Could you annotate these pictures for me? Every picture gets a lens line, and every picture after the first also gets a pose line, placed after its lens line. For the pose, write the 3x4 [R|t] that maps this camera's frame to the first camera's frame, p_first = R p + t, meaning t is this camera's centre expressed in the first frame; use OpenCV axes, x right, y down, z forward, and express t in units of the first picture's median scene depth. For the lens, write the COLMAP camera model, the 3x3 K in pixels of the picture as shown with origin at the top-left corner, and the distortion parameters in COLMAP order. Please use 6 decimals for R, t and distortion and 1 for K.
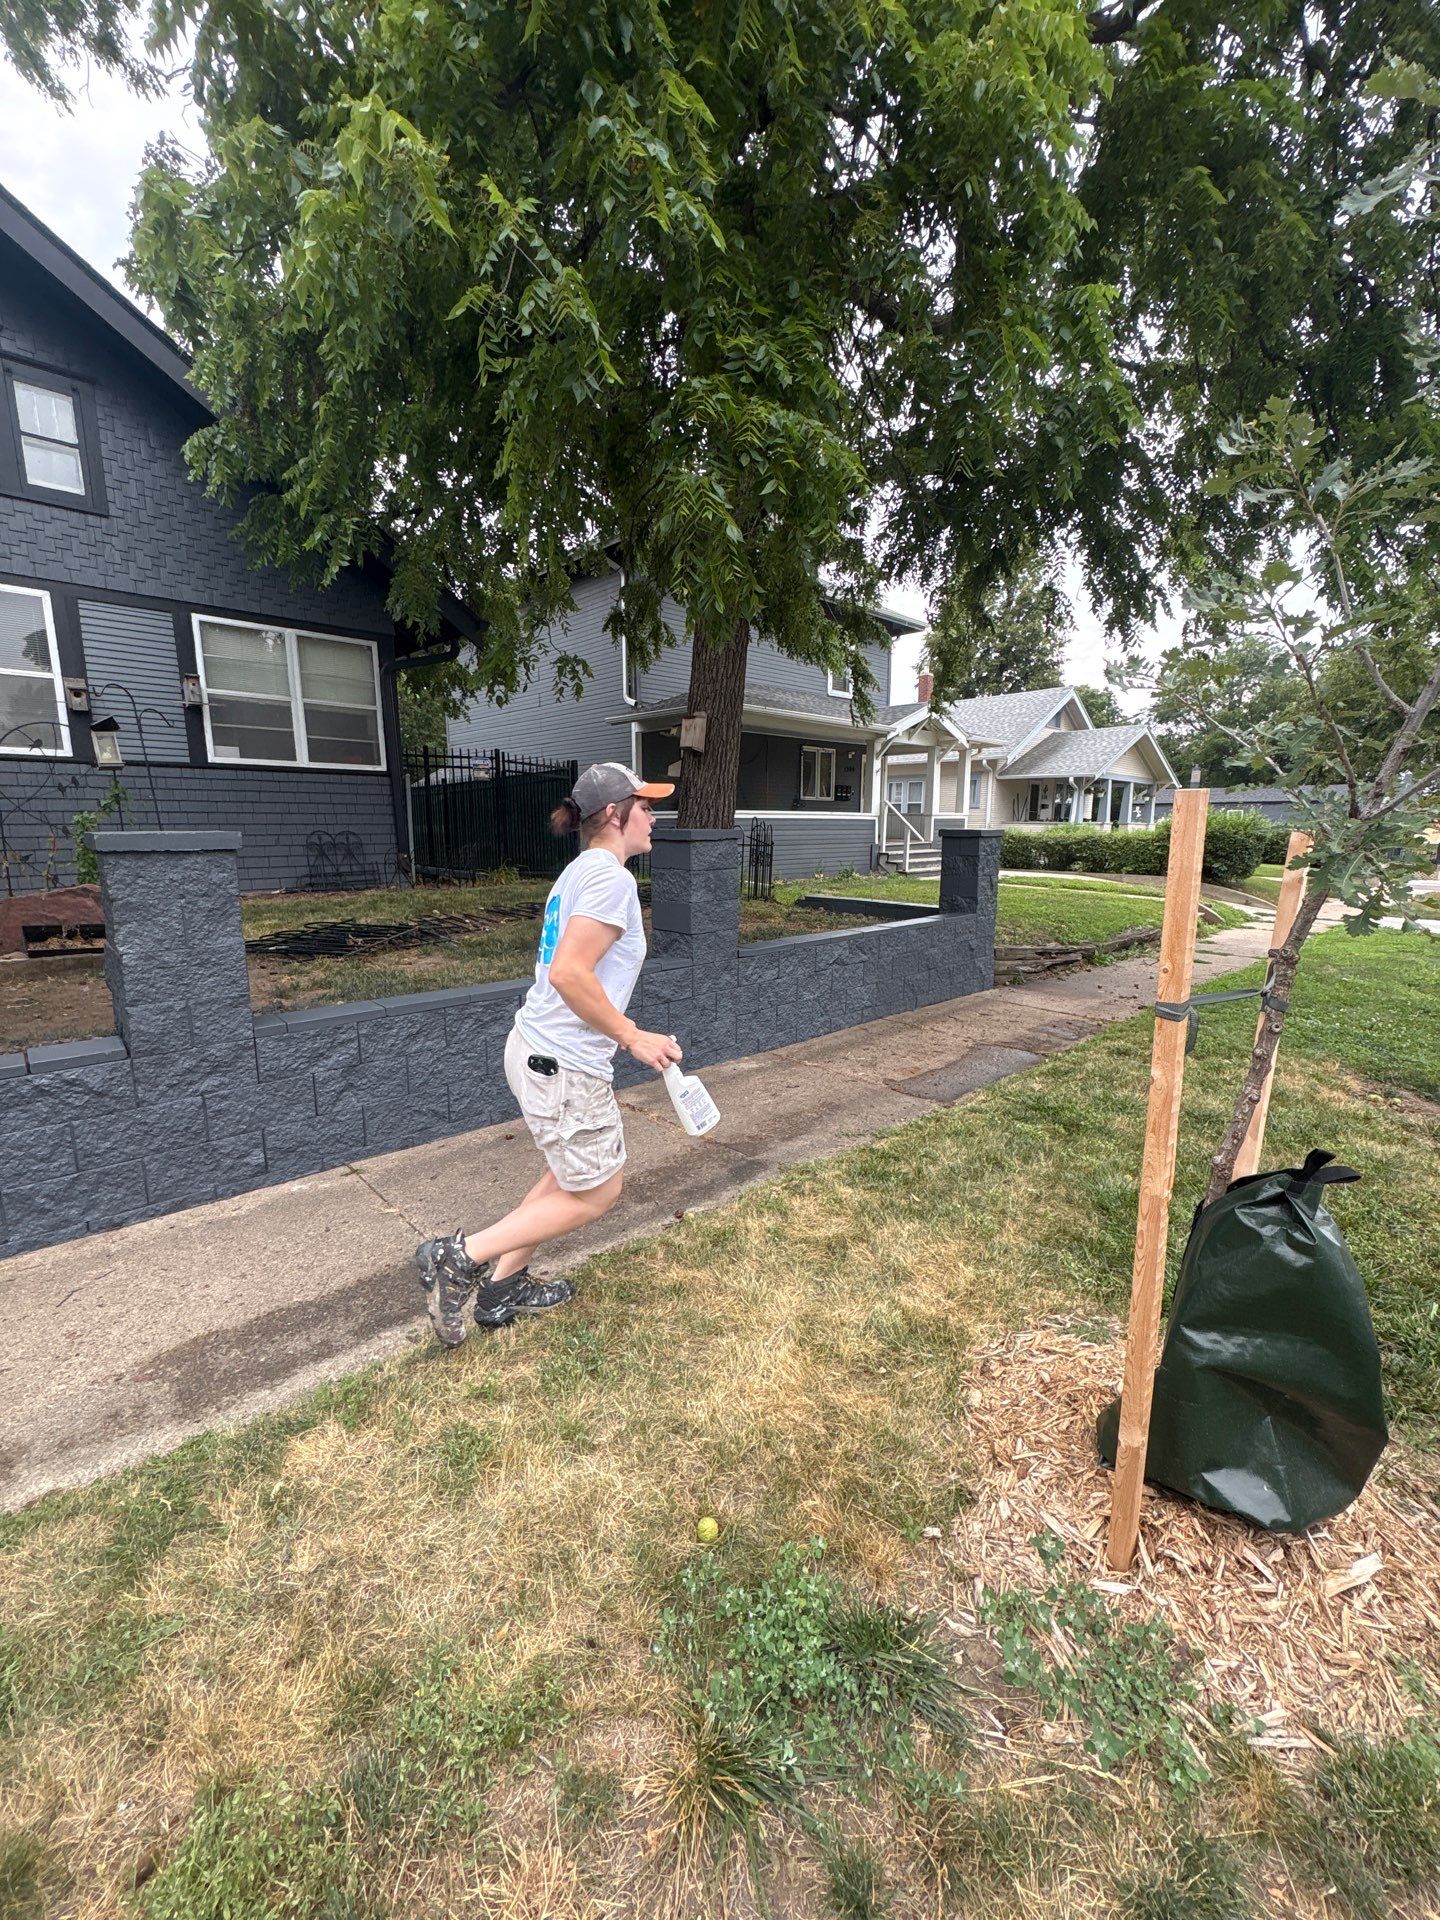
lens RADIAL K [[762.0, 0, 720.7], [0, 762.0, 959.5], [0, 0, 1]] dist [-0.000575, 0.000586]
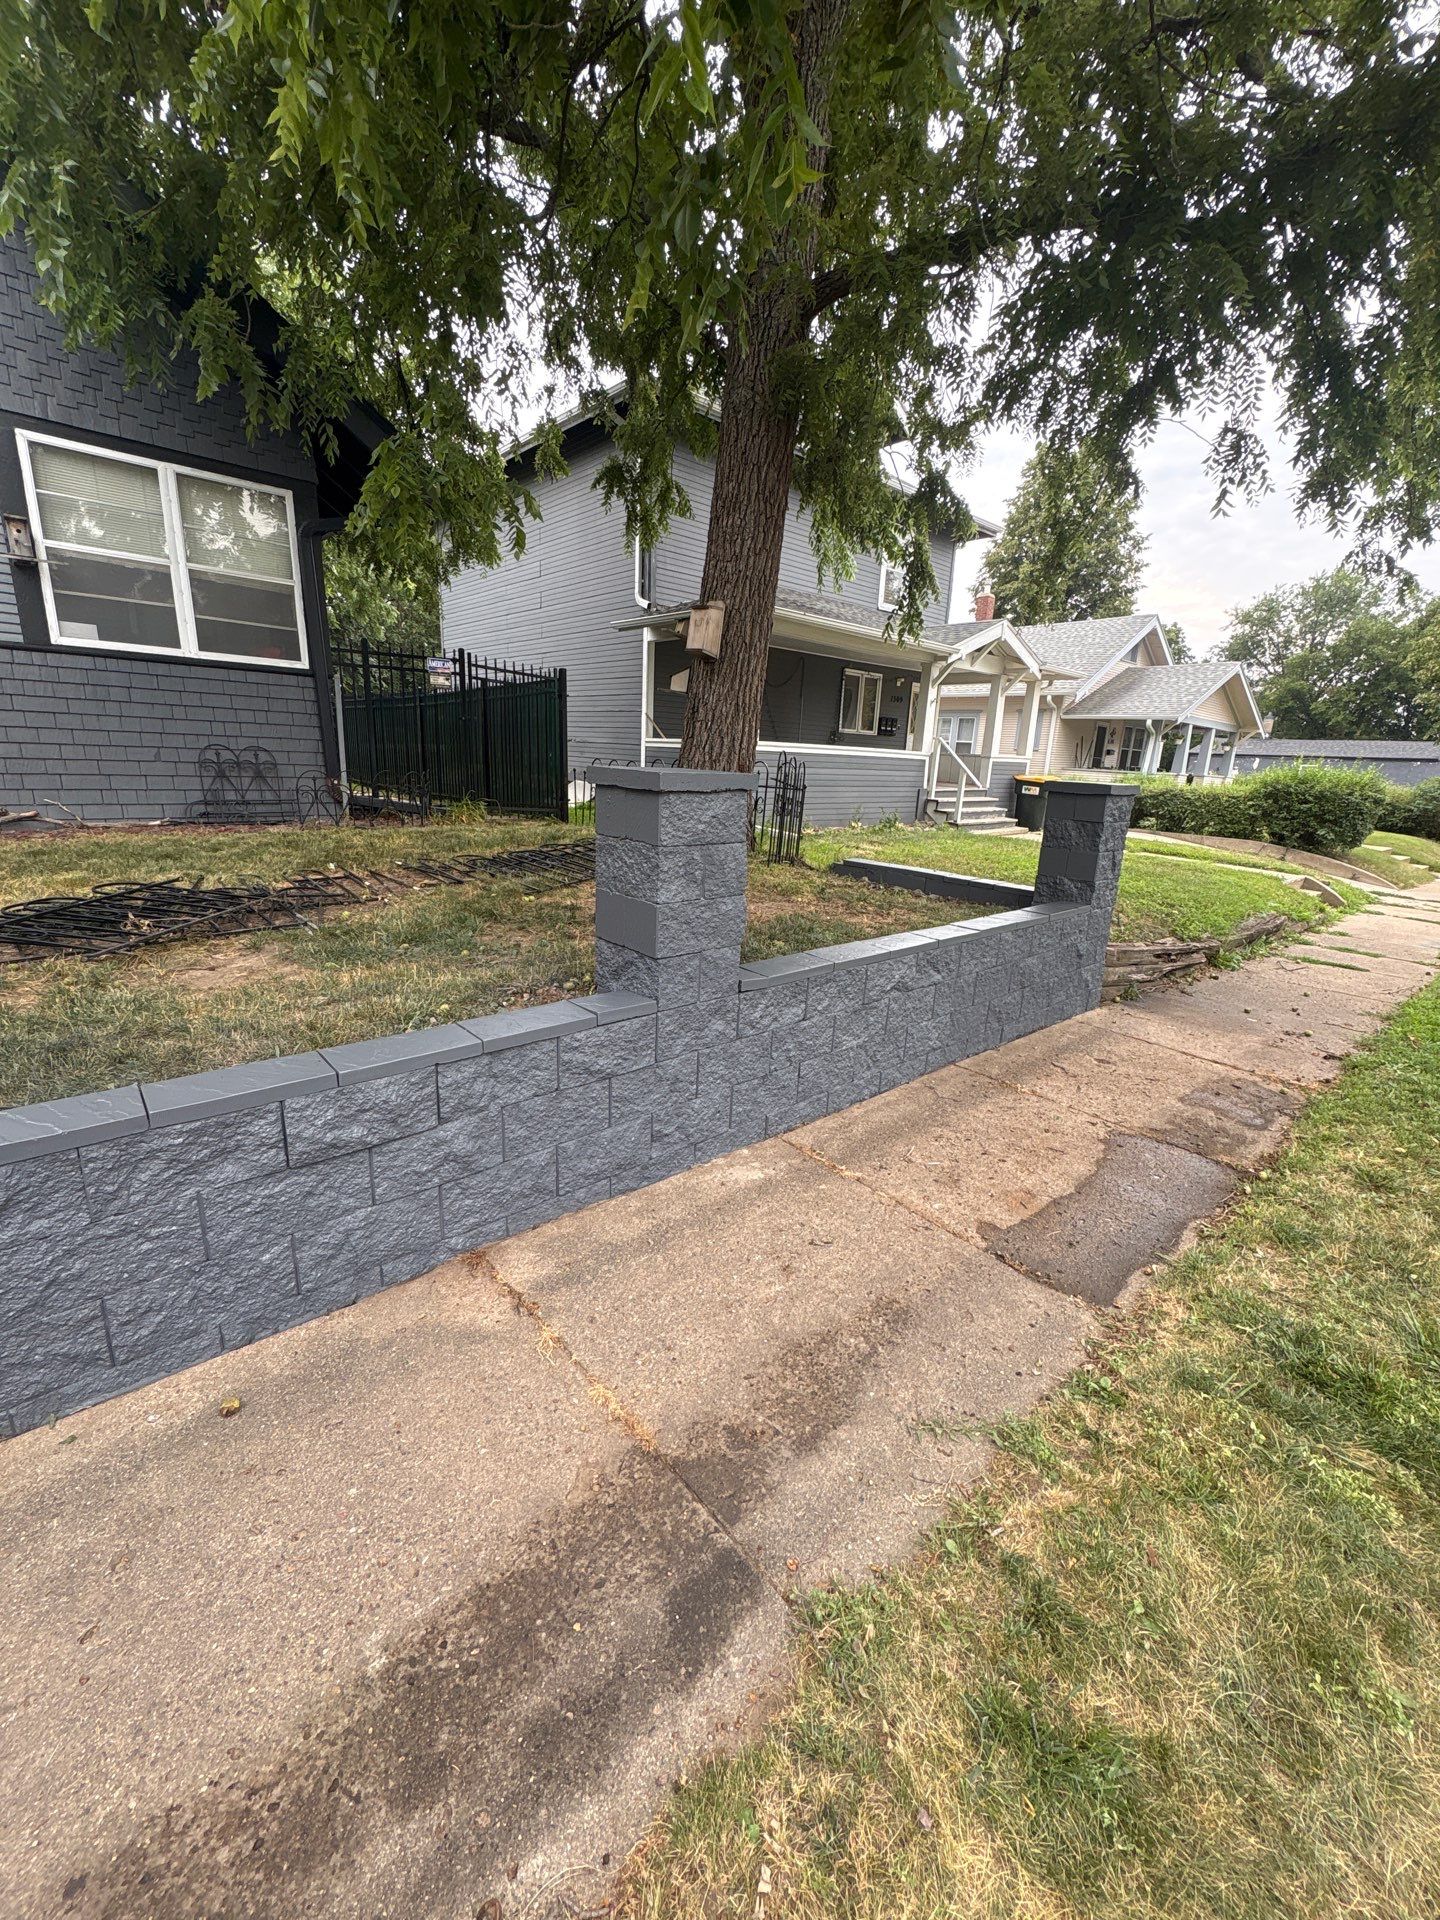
lens RADIAL K [[762.0, 0, 720.7], [0, 762.0, 959.5], [0, 0, 1]] dist [-0.000575, 0.000586]
pose [[0.998392, 0.050557, -0.025624, 0.011634], [-0.048158, 0.995055, 0.086870, -0.040956], [0.029890, -0.085496, 0.995890, 0.213726]]
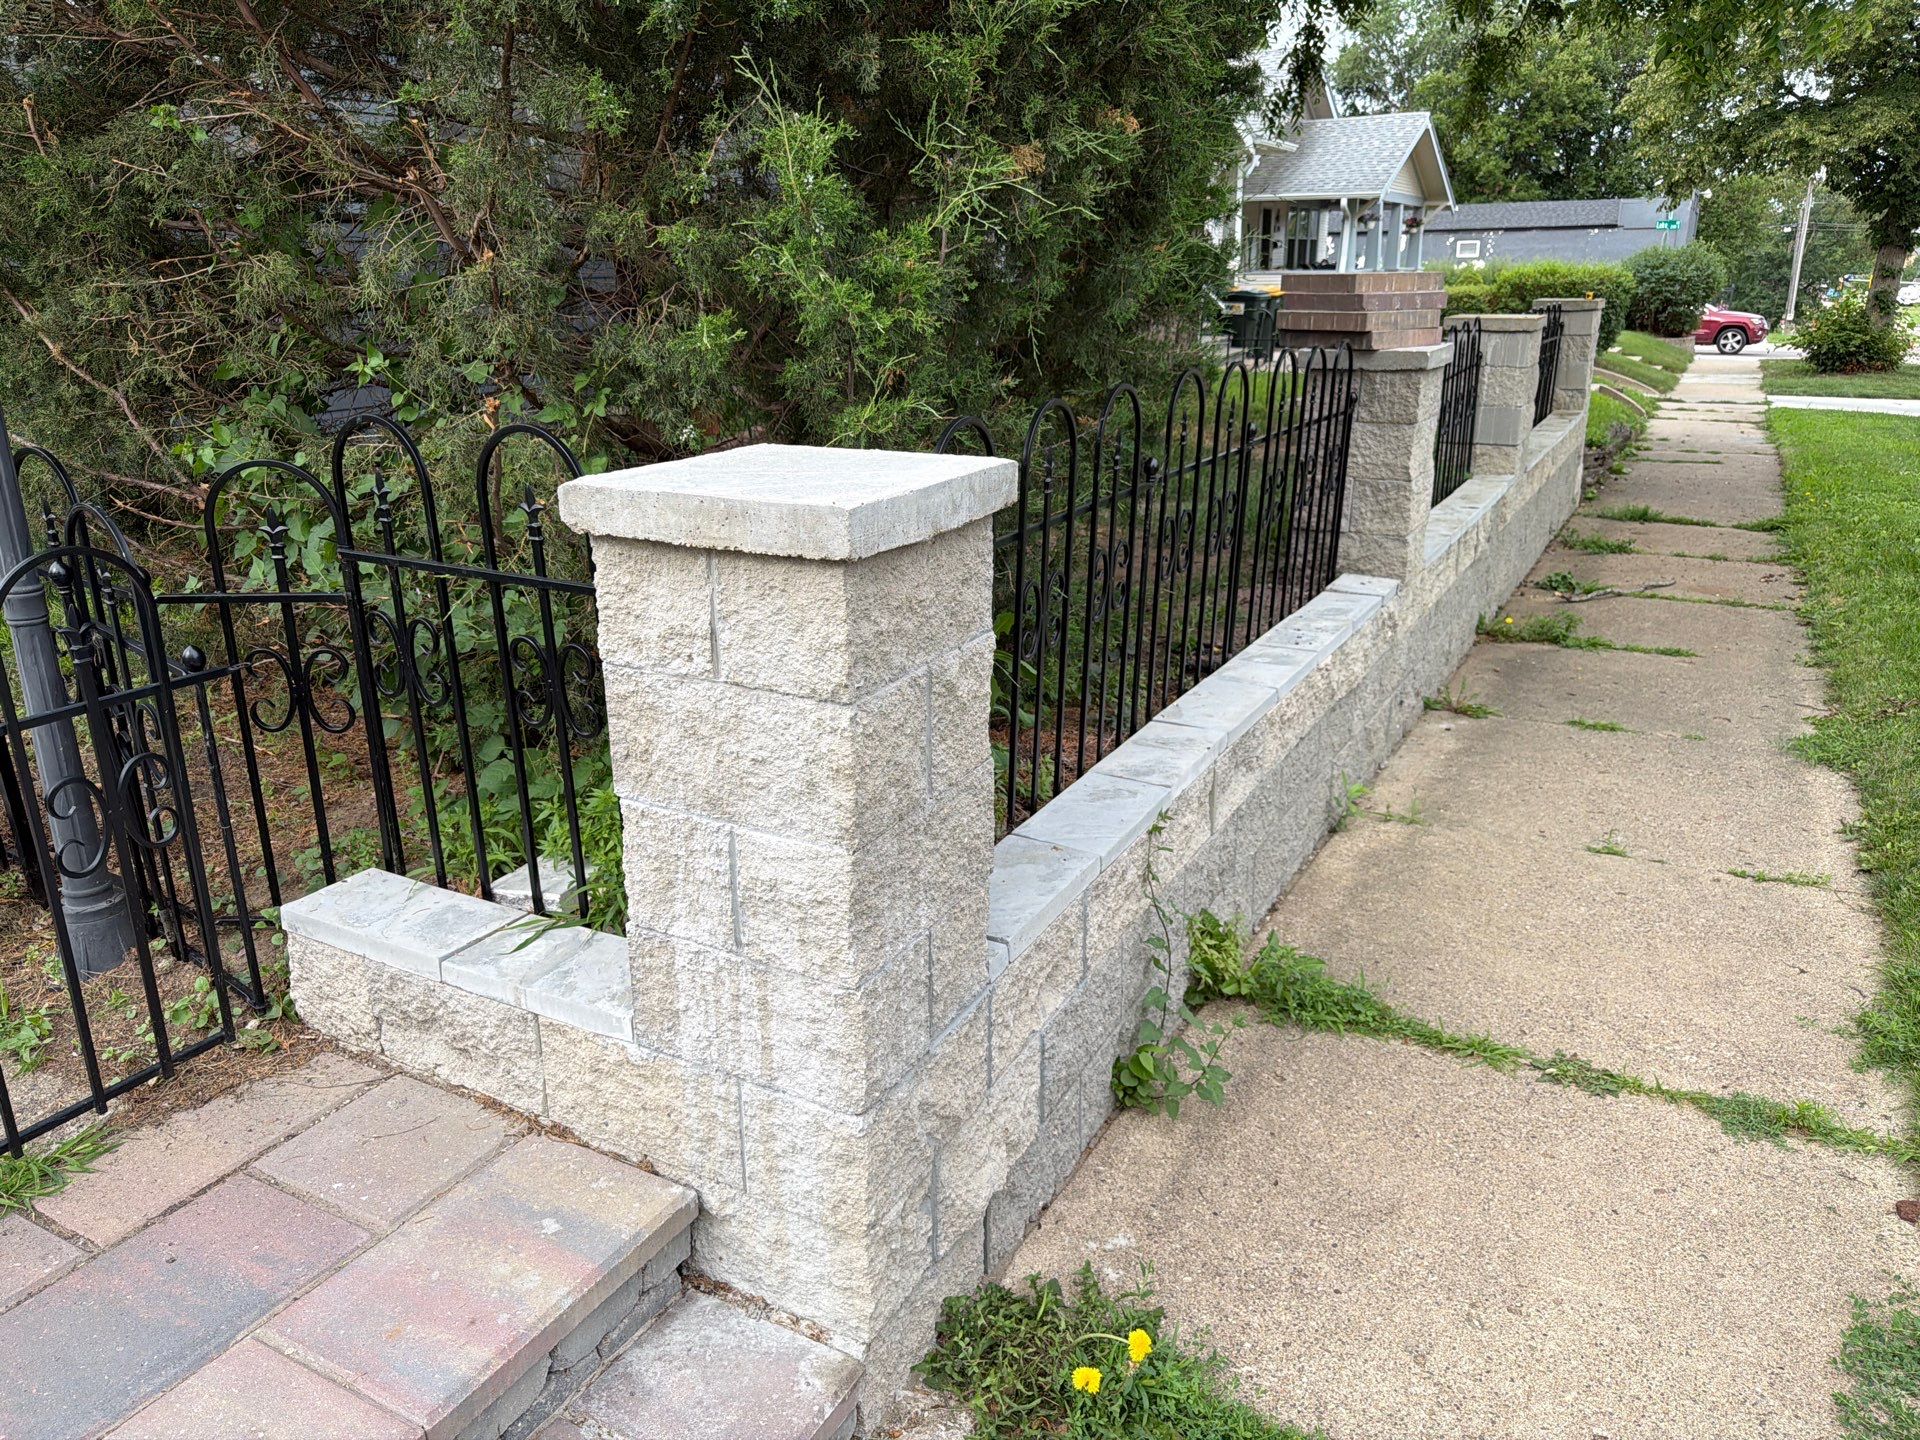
lens RADIAL K [[1355.7, 0, 931.9], [0, 1355.7, 719.8], [0, 0, 1]] dist [-0.003441, -0.002653]
pose [[0.959987, -0.114188, 0.255709, -0.530338], [0.077405, 0.985715, 0.149579, -0.003652], [-0.269136, -0.123801, 0.955112, -0.147486]]
